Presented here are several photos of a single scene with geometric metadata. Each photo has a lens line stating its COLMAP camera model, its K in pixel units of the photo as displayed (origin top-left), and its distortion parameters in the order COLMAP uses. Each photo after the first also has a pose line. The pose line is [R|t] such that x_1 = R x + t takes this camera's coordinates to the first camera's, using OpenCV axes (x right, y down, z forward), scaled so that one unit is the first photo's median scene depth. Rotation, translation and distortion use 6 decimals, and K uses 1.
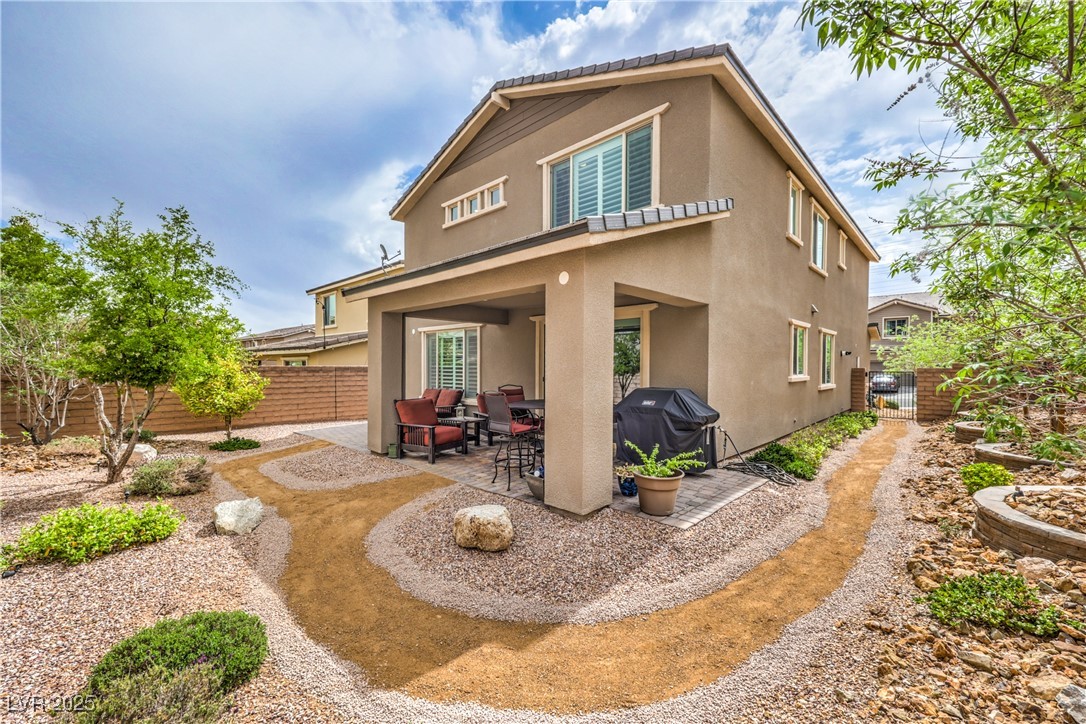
lens RADIAL K [[440.4, 0, 545.6], [0, 440.4, 367.4], [0, 0, 1]] dist [-0.001627, 0.000424]
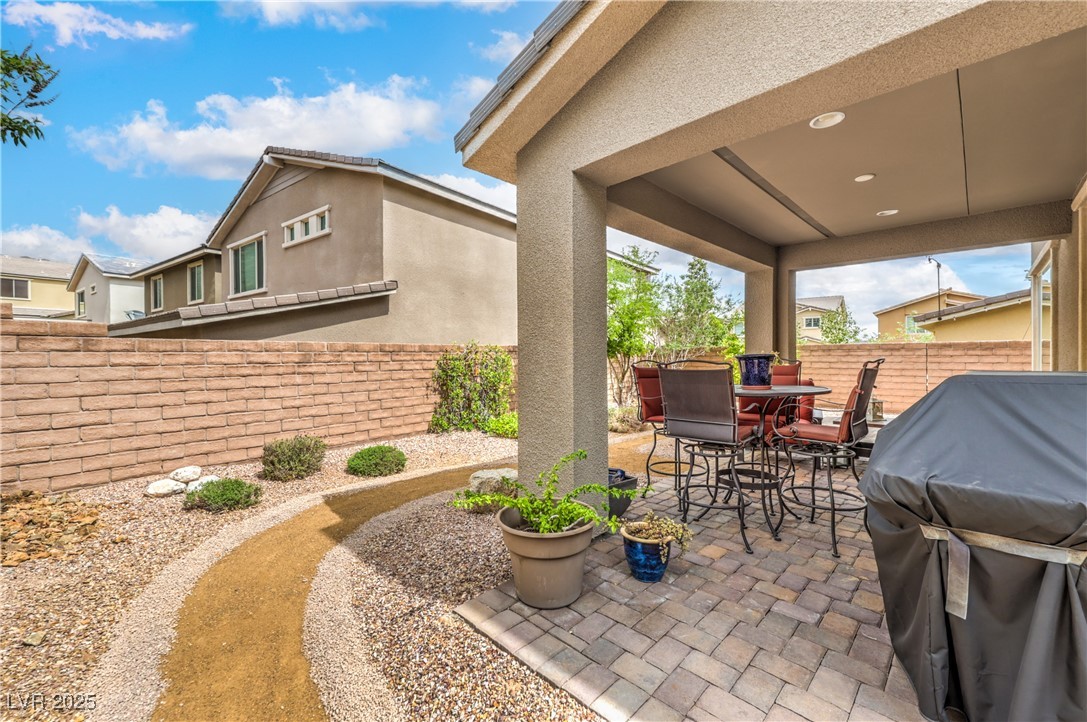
lens RADIAL K [[440.8, 0, 547.6], [0, 440.8, 359.5], [0, 0, 1]] dist [-0.001627, 0.000424]
pose [[-0.024546, 0.003287, -0.999693, 0.516202], [0.004108, 0.999986, 0.003187, 0.038547], [0.999690, -0.004028, -0.024559, 0.689713]]
